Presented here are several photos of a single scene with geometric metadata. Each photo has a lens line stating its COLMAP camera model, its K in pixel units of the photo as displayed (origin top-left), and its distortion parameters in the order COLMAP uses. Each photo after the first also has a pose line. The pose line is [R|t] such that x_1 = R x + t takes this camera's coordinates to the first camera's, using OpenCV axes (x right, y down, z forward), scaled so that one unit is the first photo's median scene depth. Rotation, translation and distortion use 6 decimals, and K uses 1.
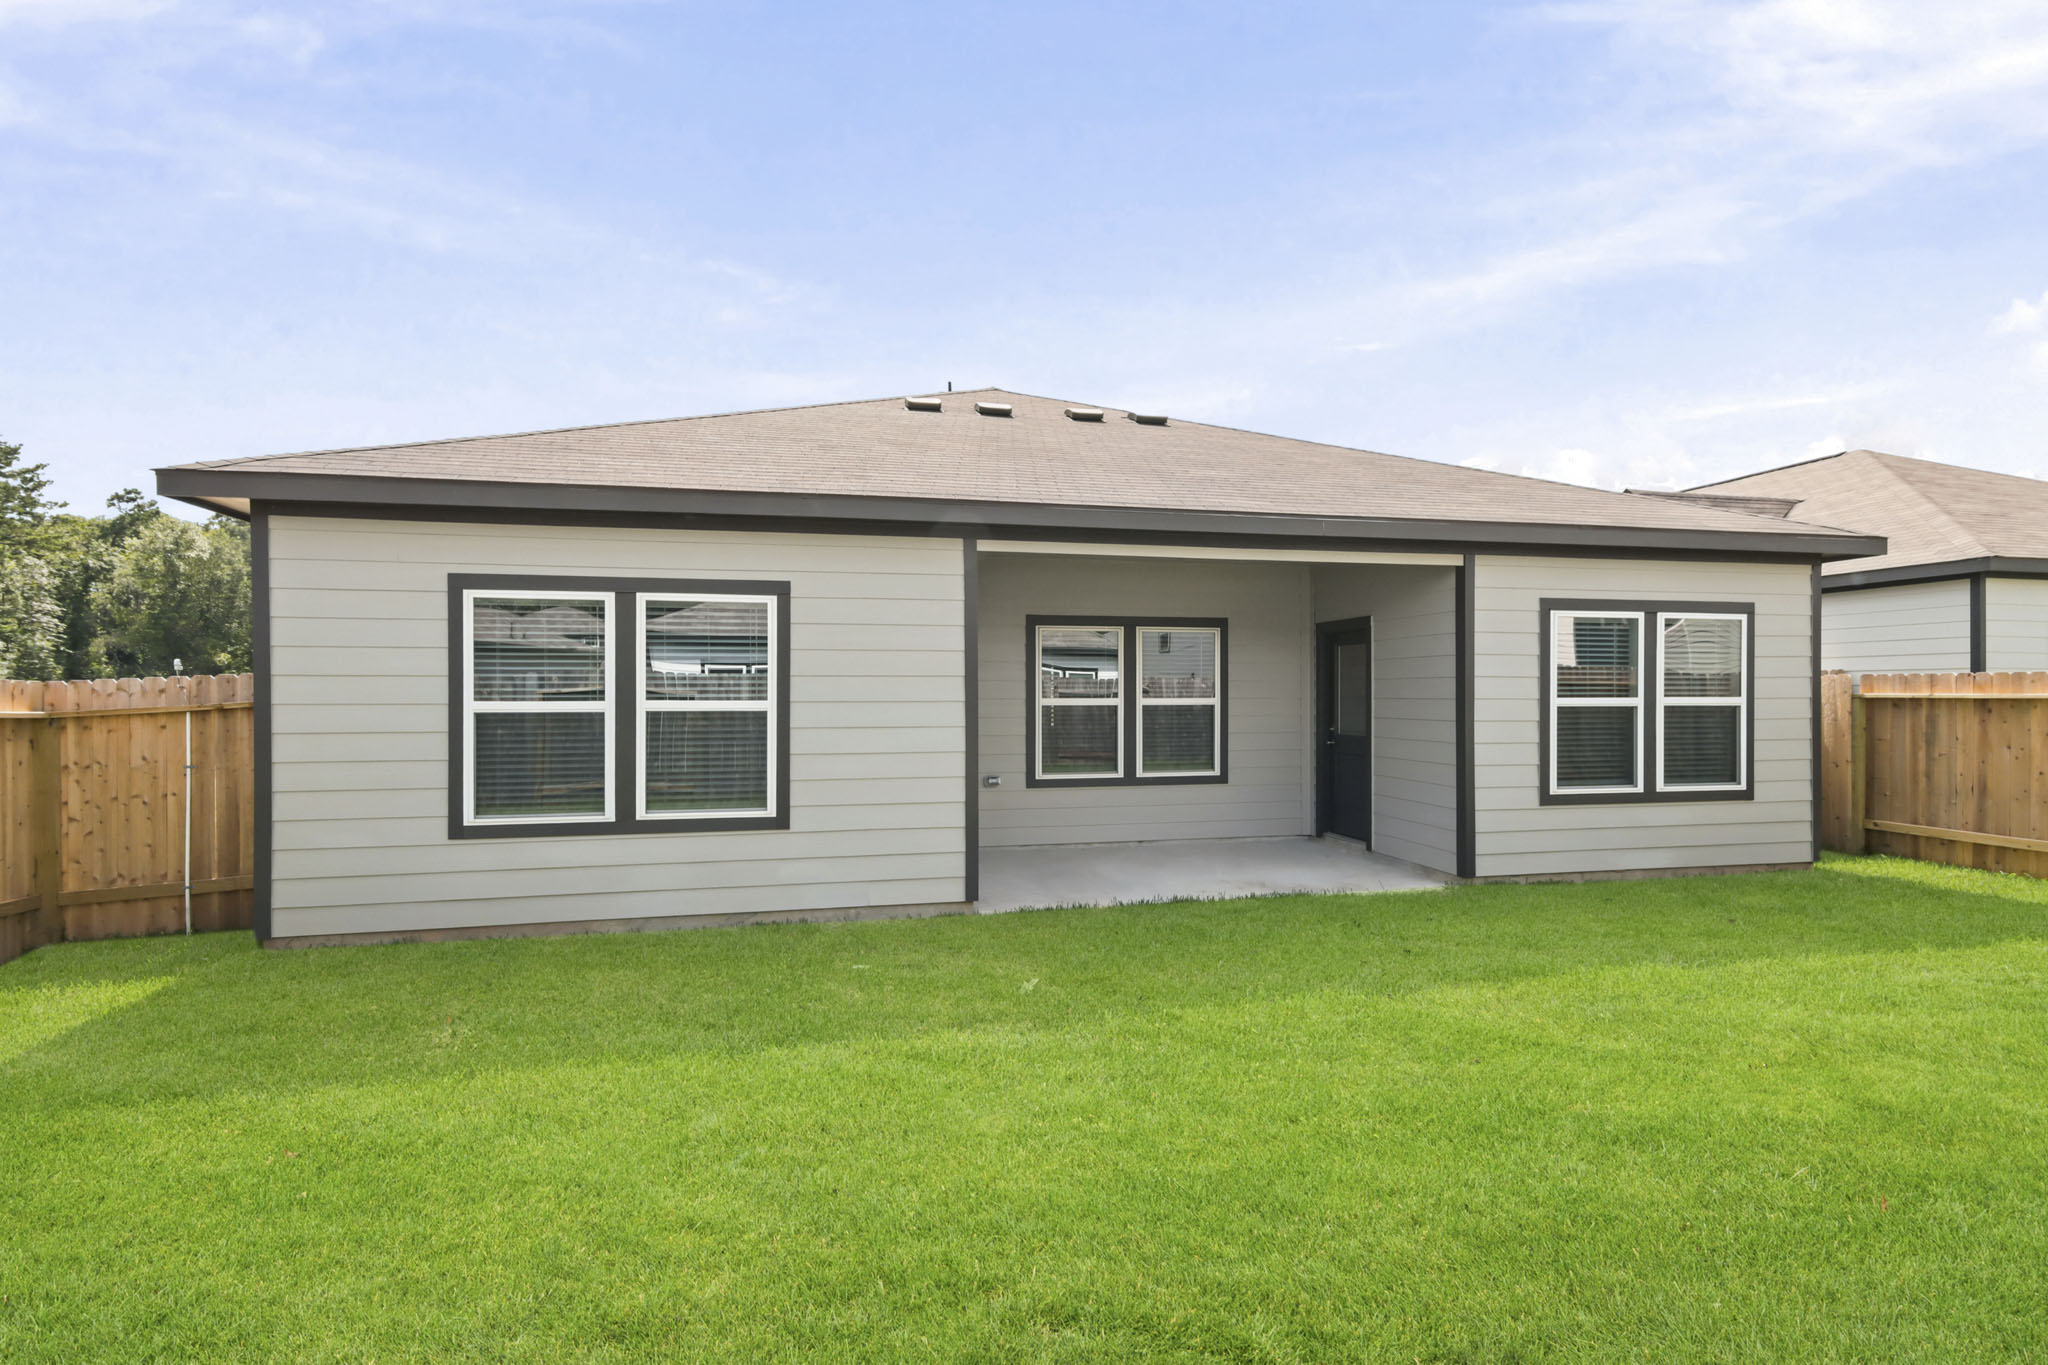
lens RADIAL K [[945.8, 0, 1024.0], [0, 945.8, 682.5], [0, 0, 1]] dist [0.011039, 0.000451]
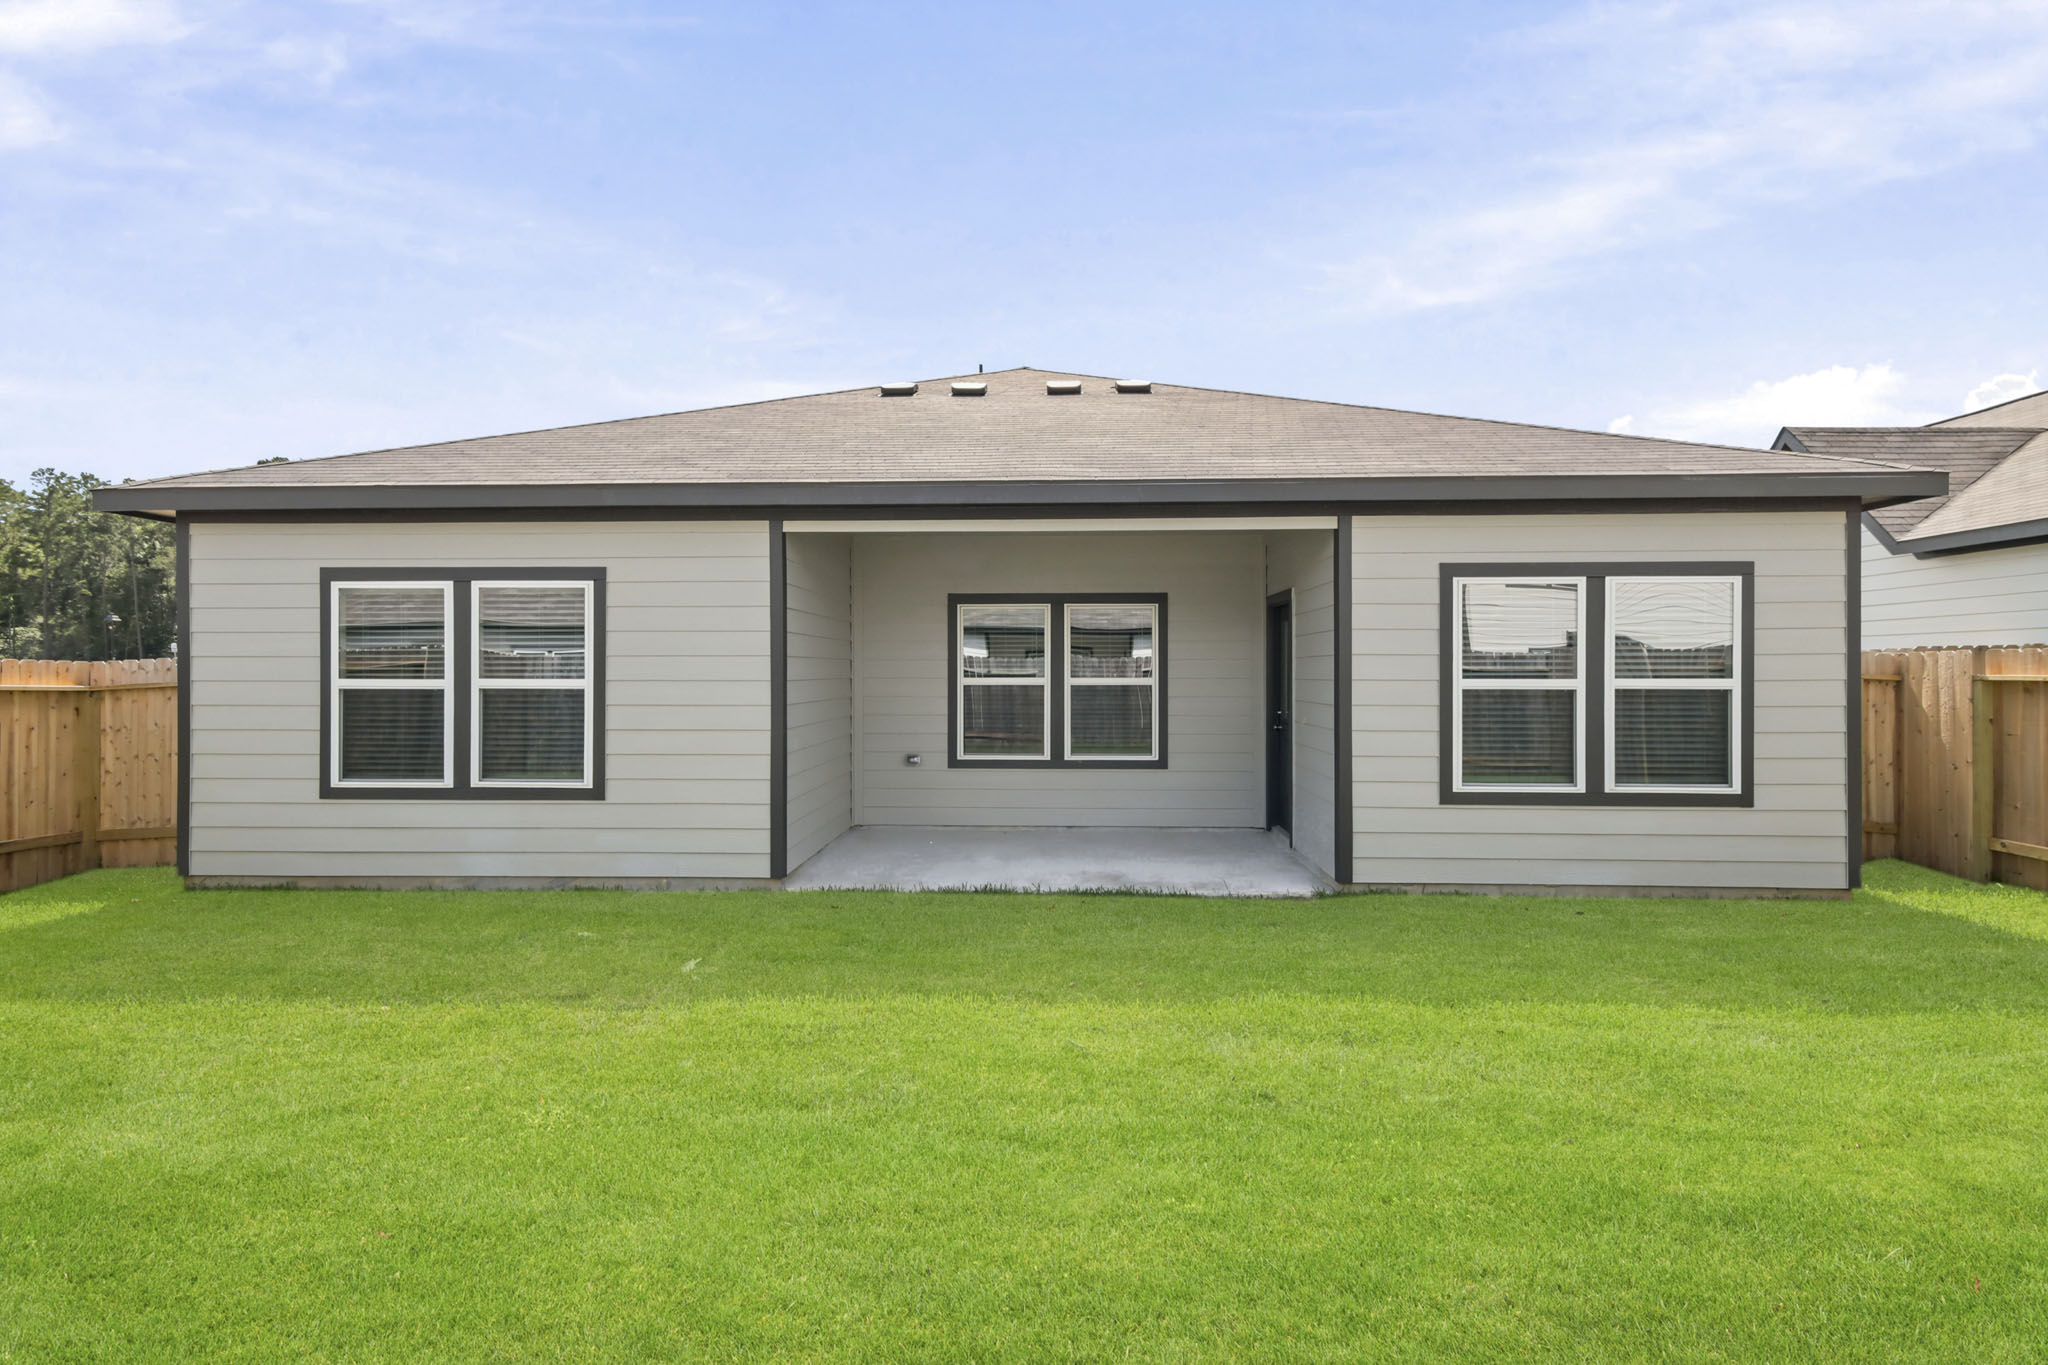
lens RADIAL K [[932.6, 0, 1024.9], [0, 932.6, 655.0], [0, 0, 1]] dist [0.009592, 0.000357]
pose [[0.968740, -0.002844, -0.248062, 0.447854], [0.001117, 0.999974, -0.007102, 0.000070], [0.248076, 0.006602, 0.968718, 0.096491]]
